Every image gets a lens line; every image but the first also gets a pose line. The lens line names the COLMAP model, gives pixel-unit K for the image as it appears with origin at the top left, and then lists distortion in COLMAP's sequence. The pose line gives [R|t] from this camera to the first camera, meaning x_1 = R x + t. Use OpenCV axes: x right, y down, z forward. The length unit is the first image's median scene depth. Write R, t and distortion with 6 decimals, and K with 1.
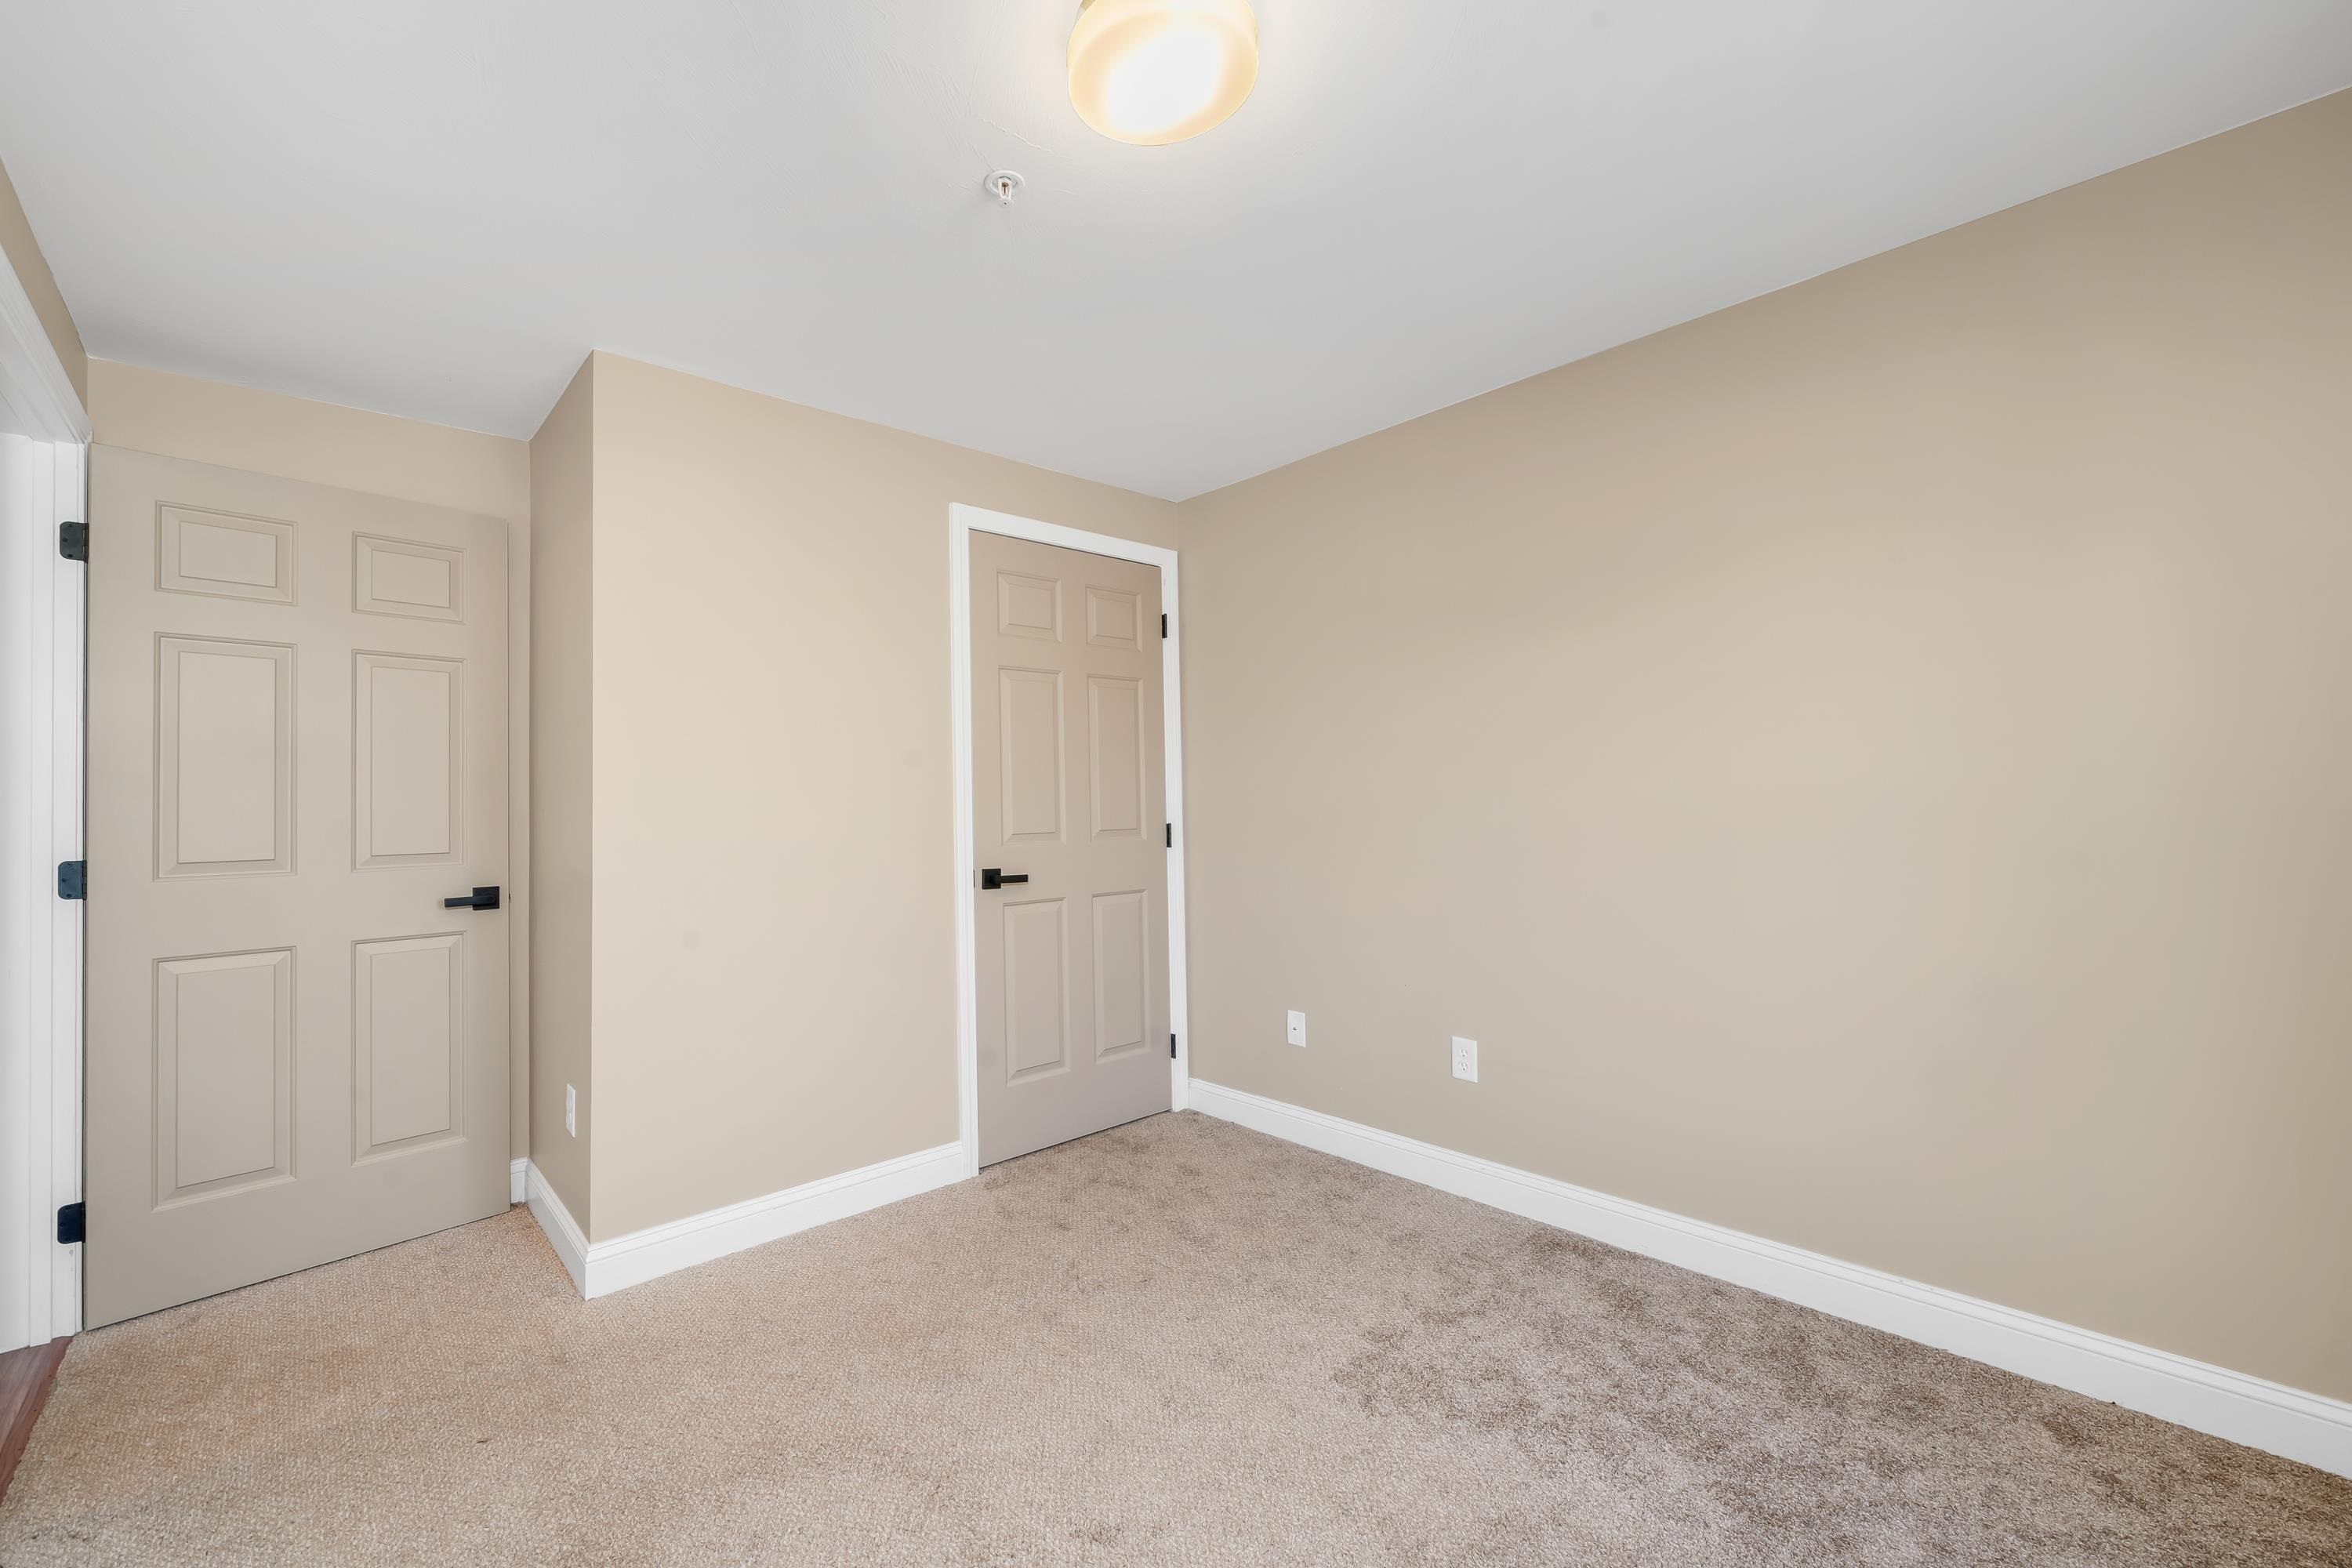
lens RADIAL K [[931.7, 0, 1168.2], [0, 931.7, 790.4], [0, 0, 1]] dist [-0.011299, -0.000045]
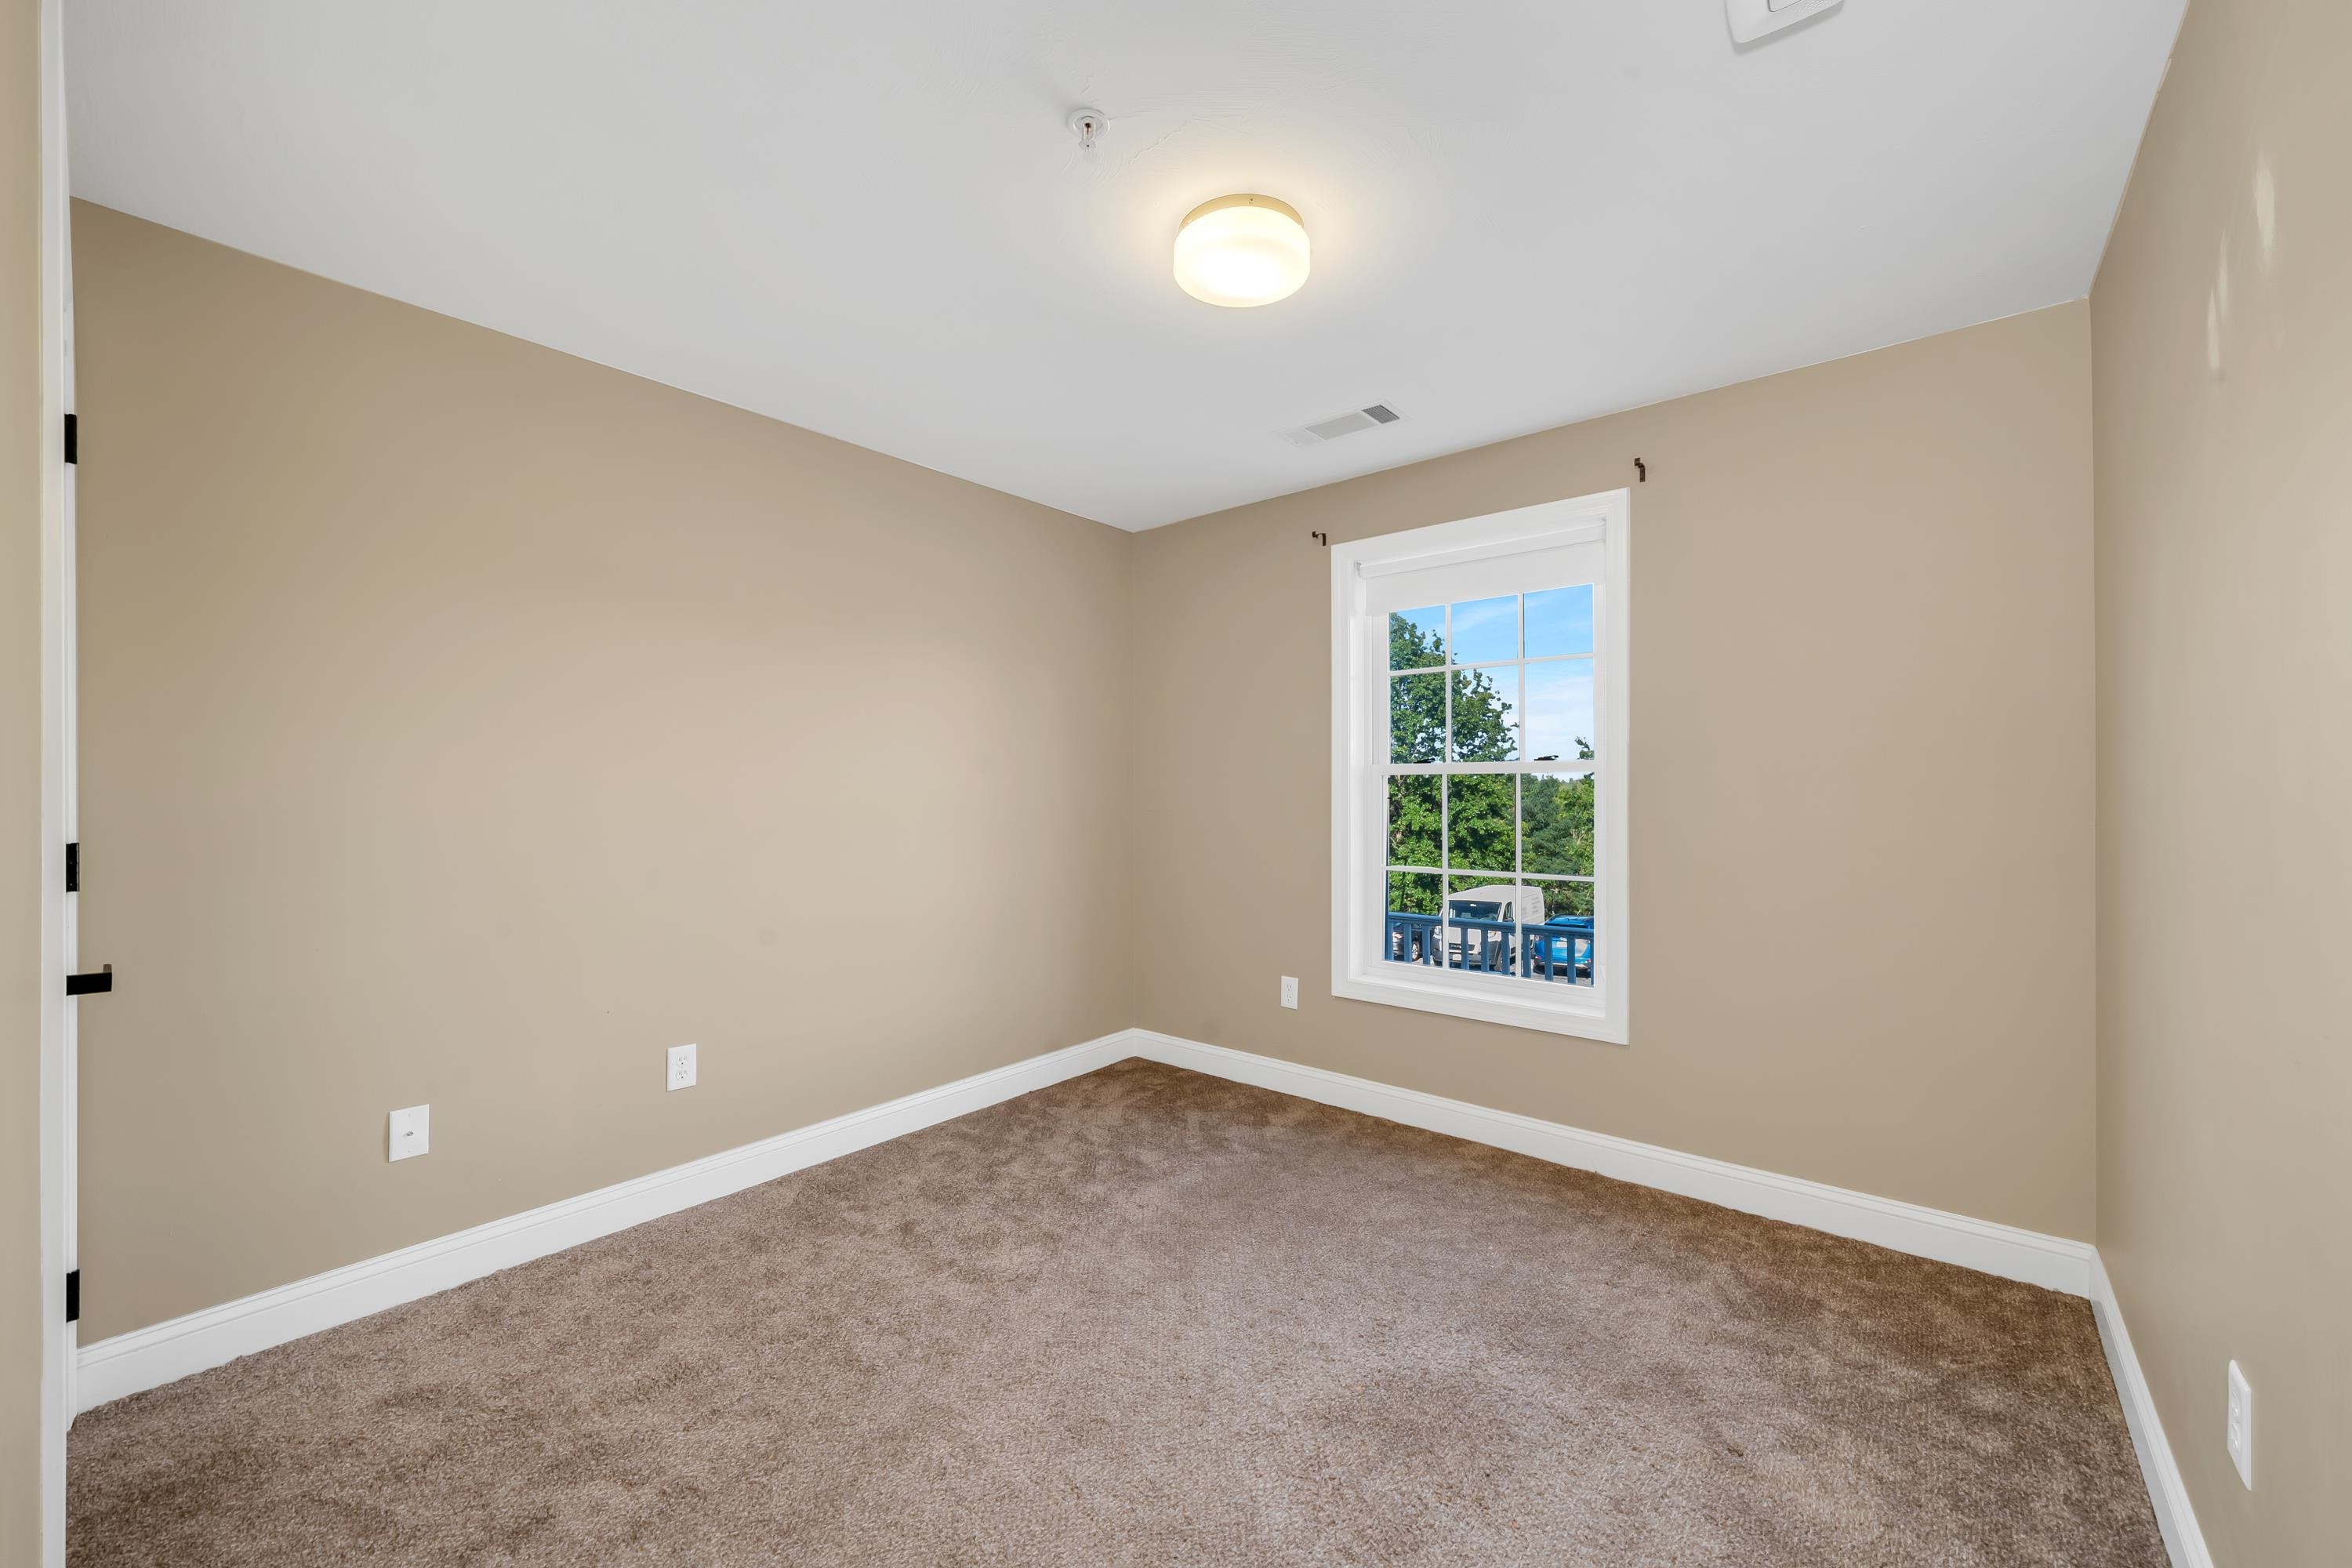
lens RADIAL K [[931.7, 0, 1168.2], [0, 931.7, 790.4], [0, 0, 1]] dist [-0.011299, -0.000045]
pose [[-0.135629, 0.006170, 0.990741, -0.704749], [-0.016714, 0.999824, -0.008515, 0.002997], [-0.990619, -0.017714, -0.135502, 0.640943]]
